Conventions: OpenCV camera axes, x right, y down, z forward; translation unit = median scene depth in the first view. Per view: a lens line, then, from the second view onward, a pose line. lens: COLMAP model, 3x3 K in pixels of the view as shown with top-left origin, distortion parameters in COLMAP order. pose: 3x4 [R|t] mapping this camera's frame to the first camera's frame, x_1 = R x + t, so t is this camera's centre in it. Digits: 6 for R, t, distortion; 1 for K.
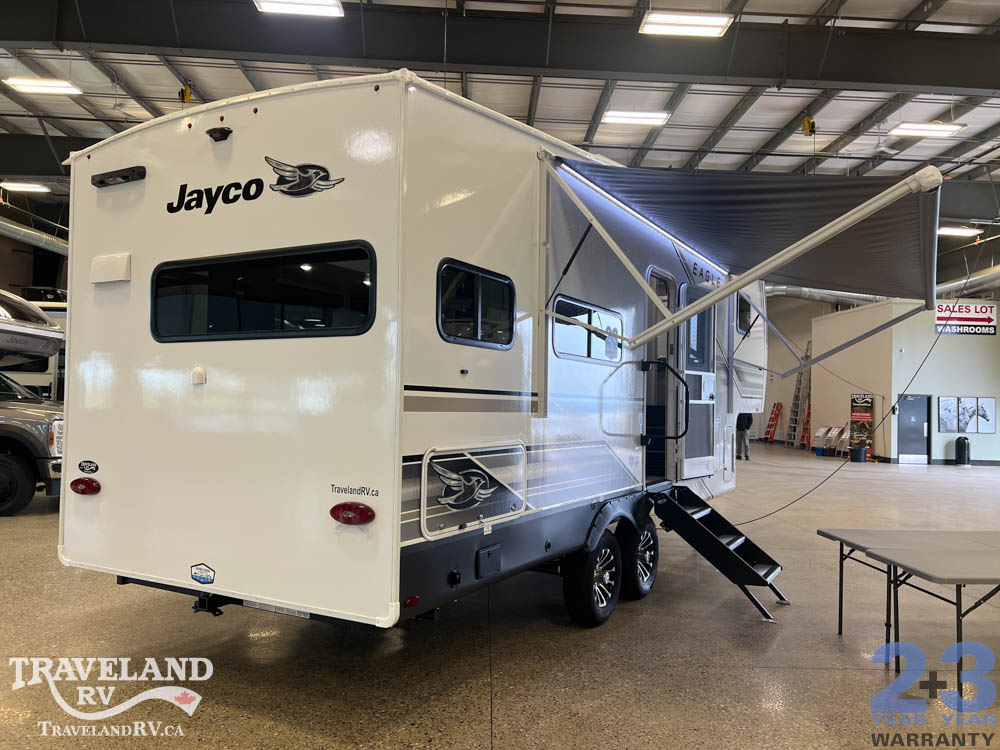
lens RADIAL K [[761.0, 0, 500.8], [0, 761.0, 374.9], [0, 0, 1]] dist [0.039371, -0.029815]
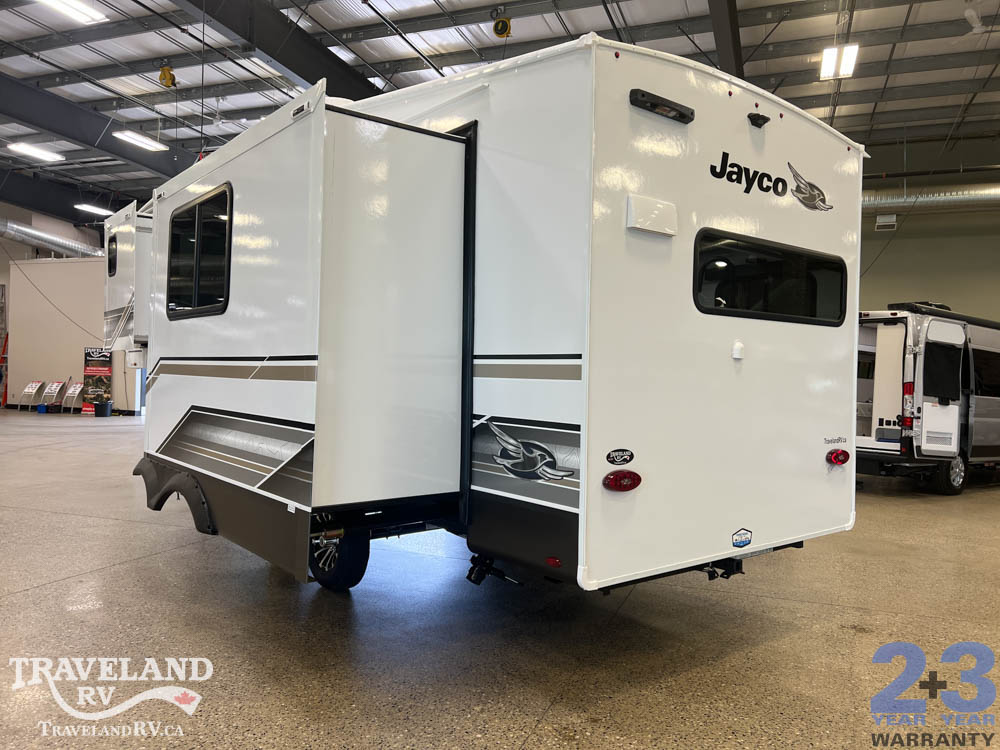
lens RADIAL K [[761.0, 0, 500.0], [0, 761.0, 375.8], [0, 0, 1]] dist [0.039371, -0.029815]
pose [[0.359362, -0.011805, 0.933123, -1.428821], [-0.050517, 0.998208, 0.032083, 0.017756], [-0.931830, -0.058668, 0.358122, 0.904751]]
